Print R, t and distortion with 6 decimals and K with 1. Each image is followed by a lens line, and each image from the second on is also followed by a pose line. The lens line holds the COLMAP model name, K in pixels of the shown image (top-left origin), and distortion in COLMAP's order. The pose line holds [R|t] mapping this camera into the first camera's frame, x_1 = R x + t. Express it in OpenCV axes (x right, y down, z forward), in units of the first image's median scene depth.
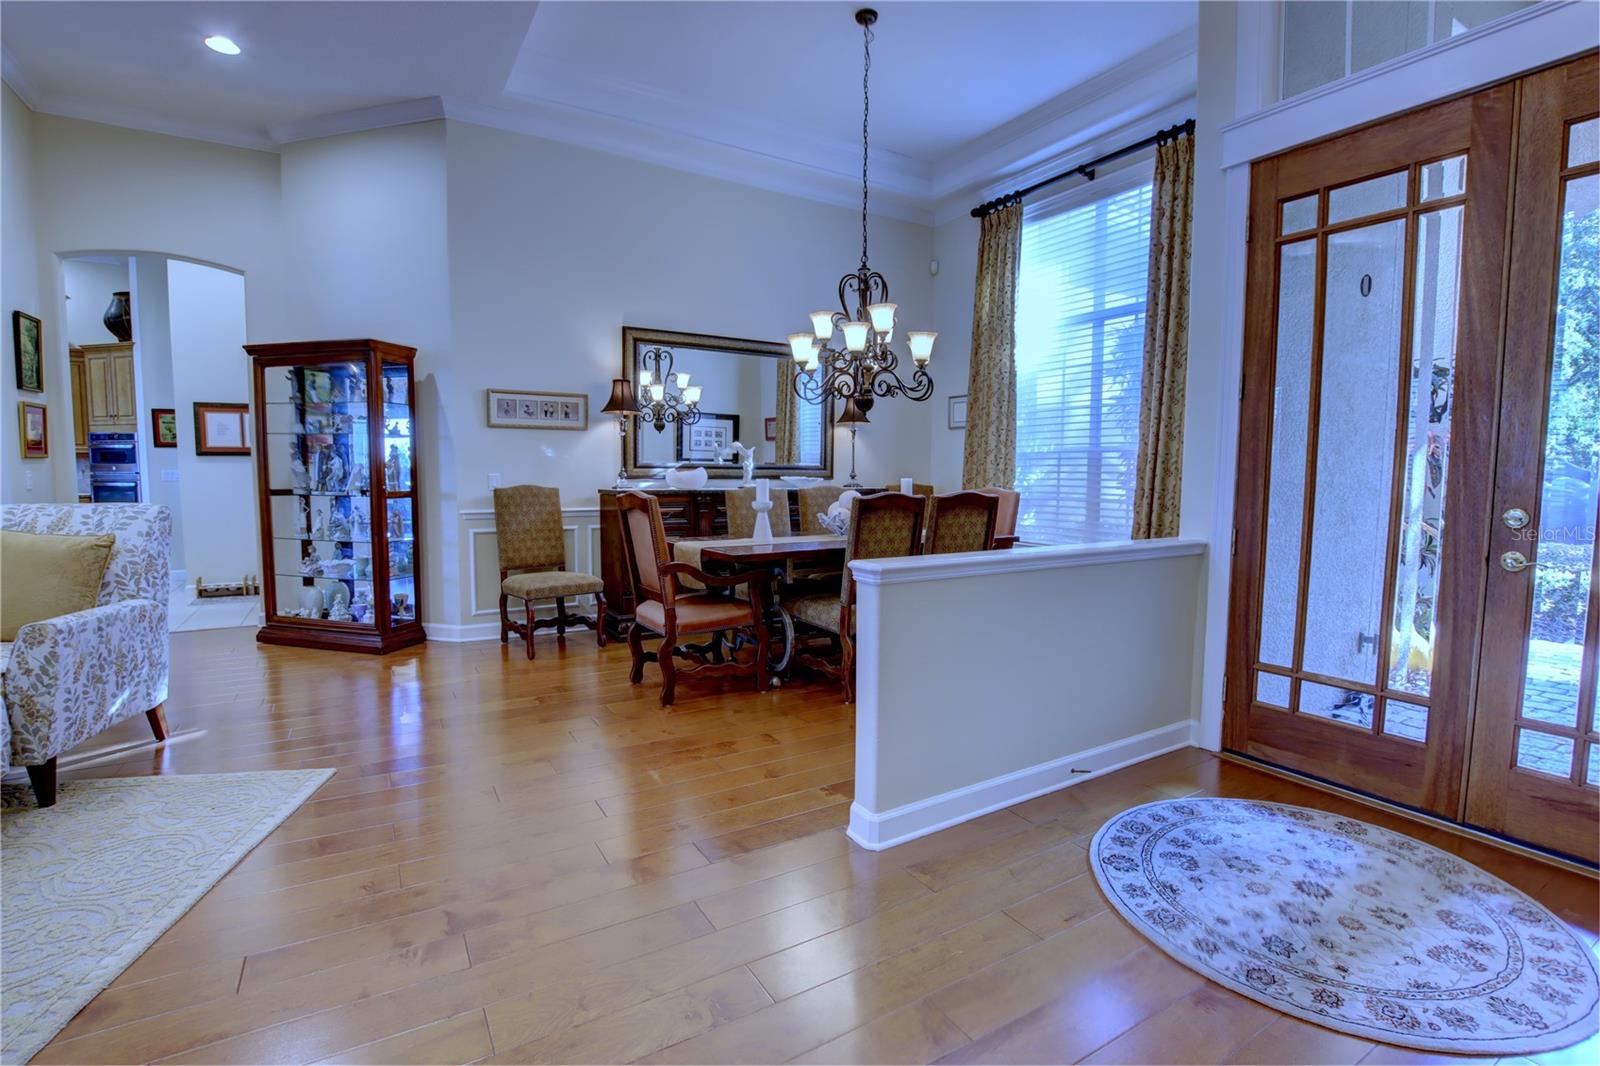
lens RADIAL K [[764.9, 0, 836.1], [0, 764.9, 532.4], [0, 0, 1]] dist [-0.019999, -0.000673]
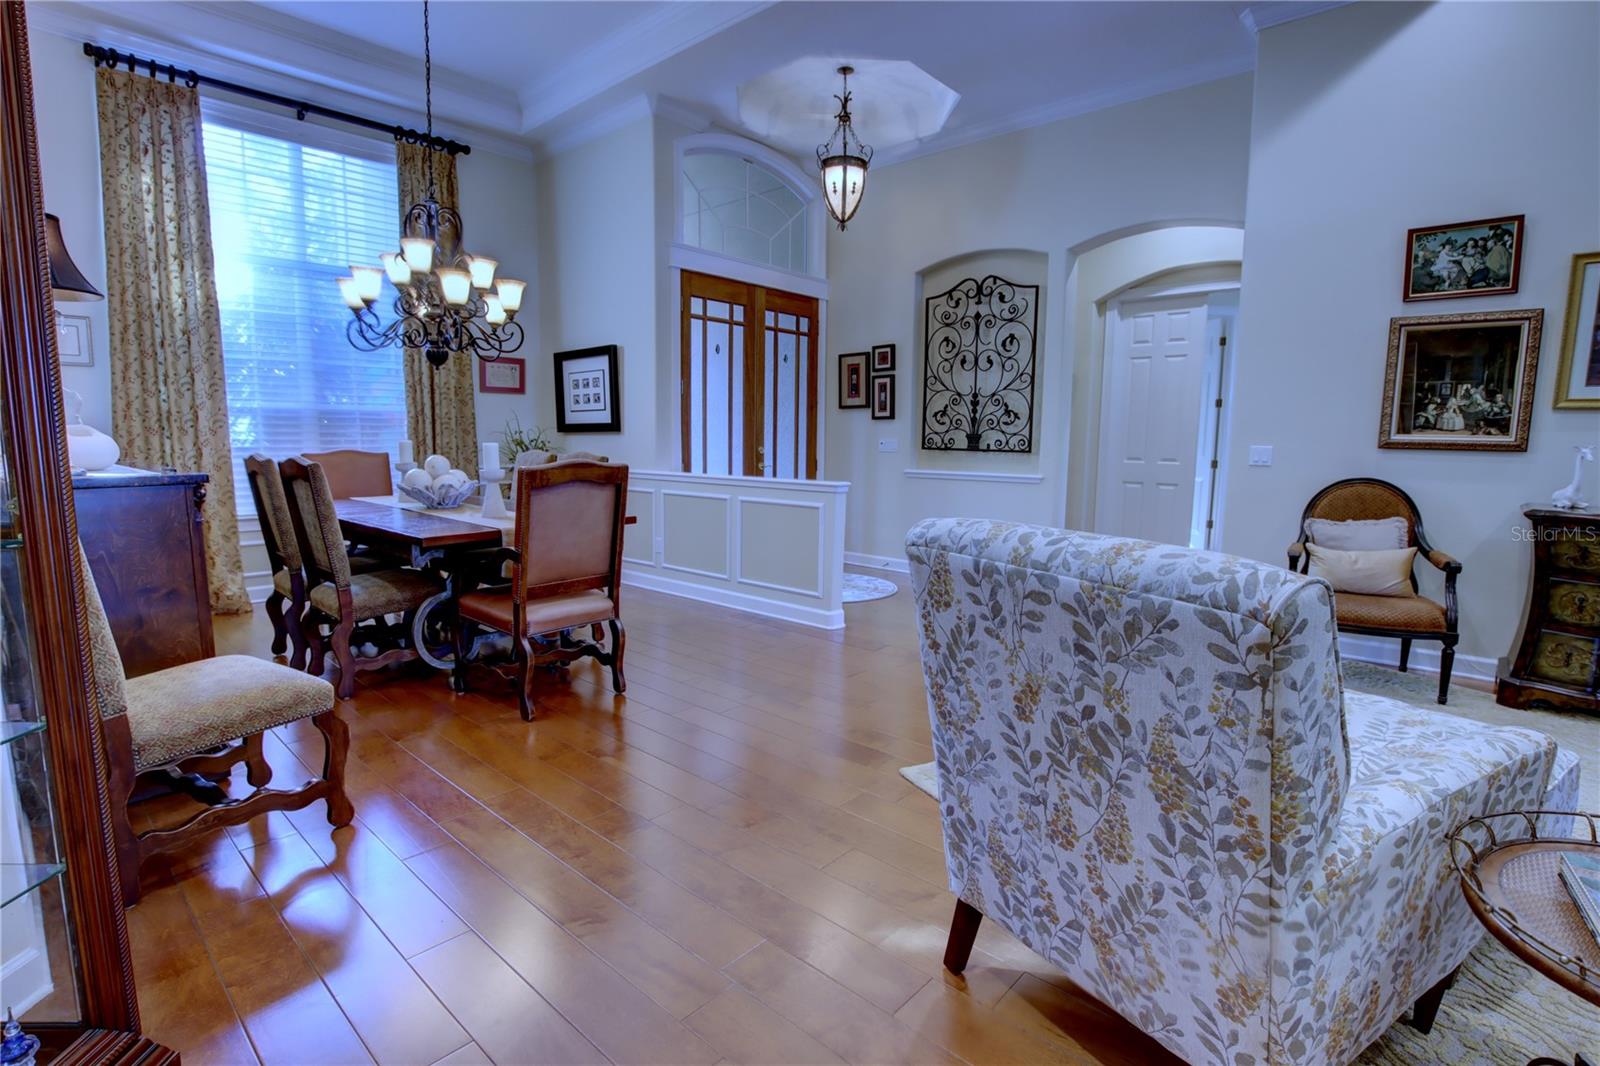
lens RADIAL K [[764.9, 0, 804.2], [0, 764.9, 523.1], [0, 0, 1]] dist [-0.019999, -0.000673]
pose [[-0.274321, -0.127538, 0.953143, -1.937790], [0.063239, 0.986628, 0.150219, -0.173812], [-0.959557, 0.101484, -0.262587, 1.711726]]
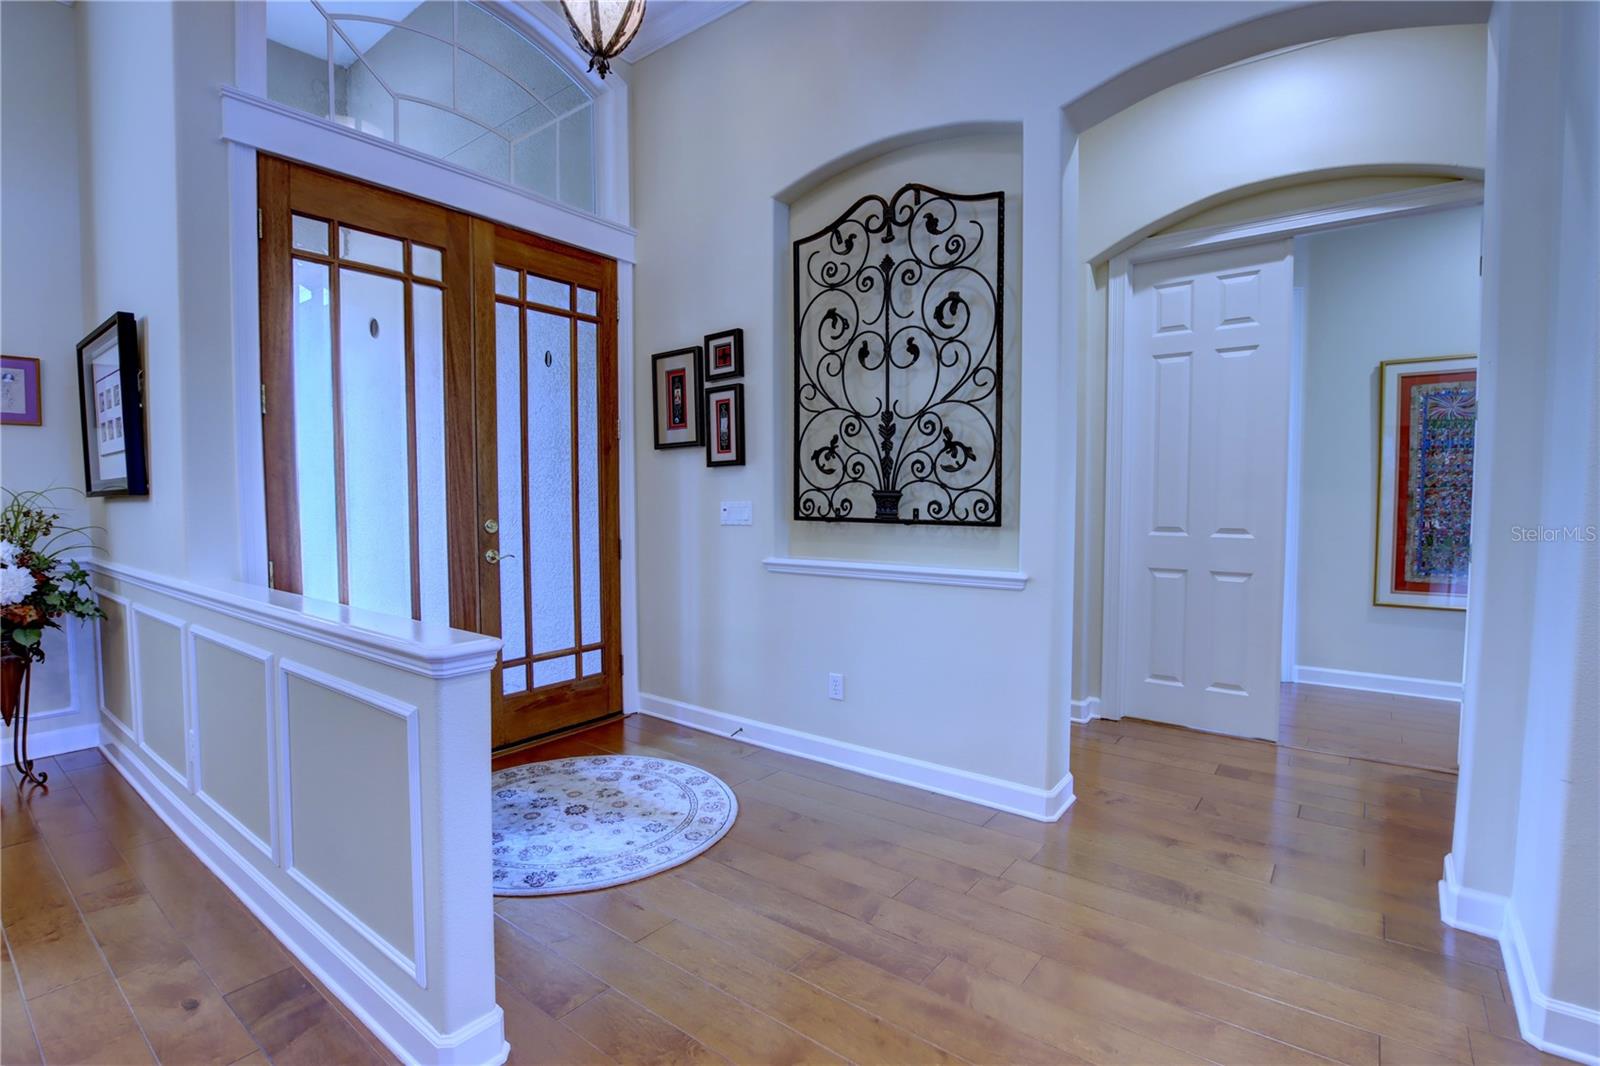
lens RADIAL K [[764.9, 0, 793.5], [0, 764.9, 525.1], [0, 0, 1]] dist [-0.019999, -0.000673]
pose [[-0.339291, -0.051916, 0.939248, -0.703706], [0.073922, 0.993917, 0.081641, -0.102153], [-0.937773, 0.097131, -0.333389, 1.004022]]
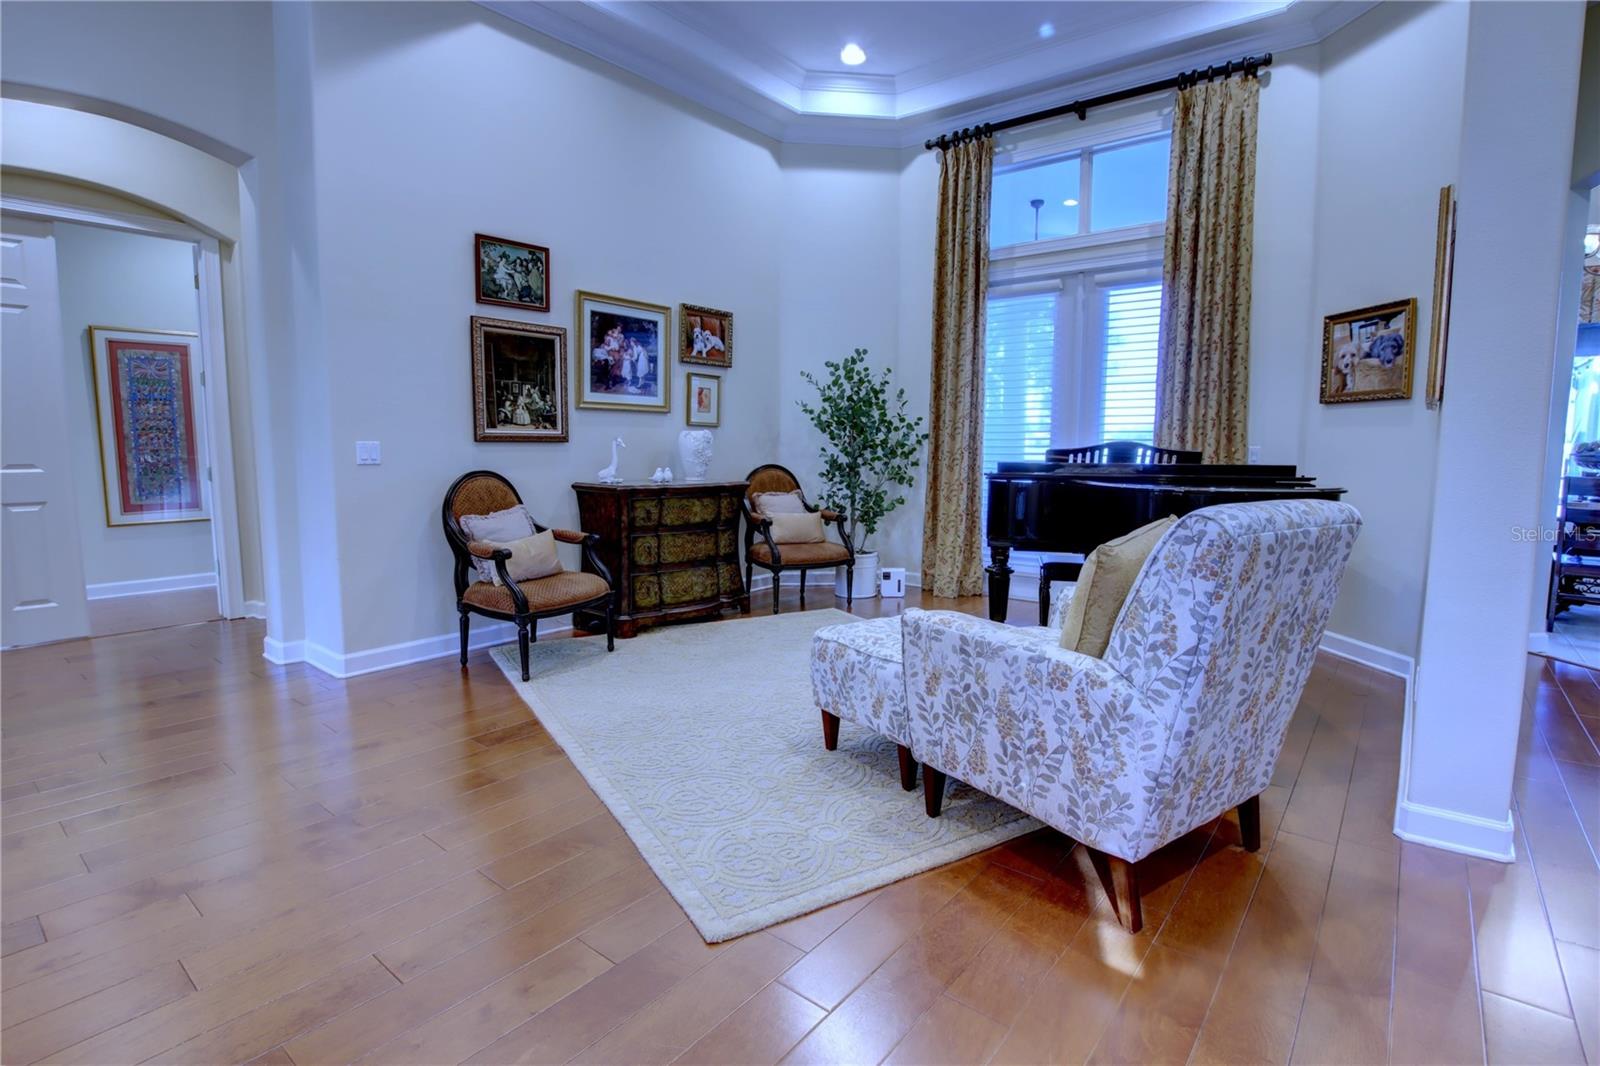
lens RADIAL K [[764.9, 0, 796.6], [0, 764.9, 532.9], [0, 0, 1]] dist [-0.019999, -0.000673]
pose [[-0.948588, 0.020769, -0.315832, -0.709669], [-0.043671, 0.979713, 0.195589, -0.175317], [0.313487, 0.199326, -0.928437, 1.954934]]
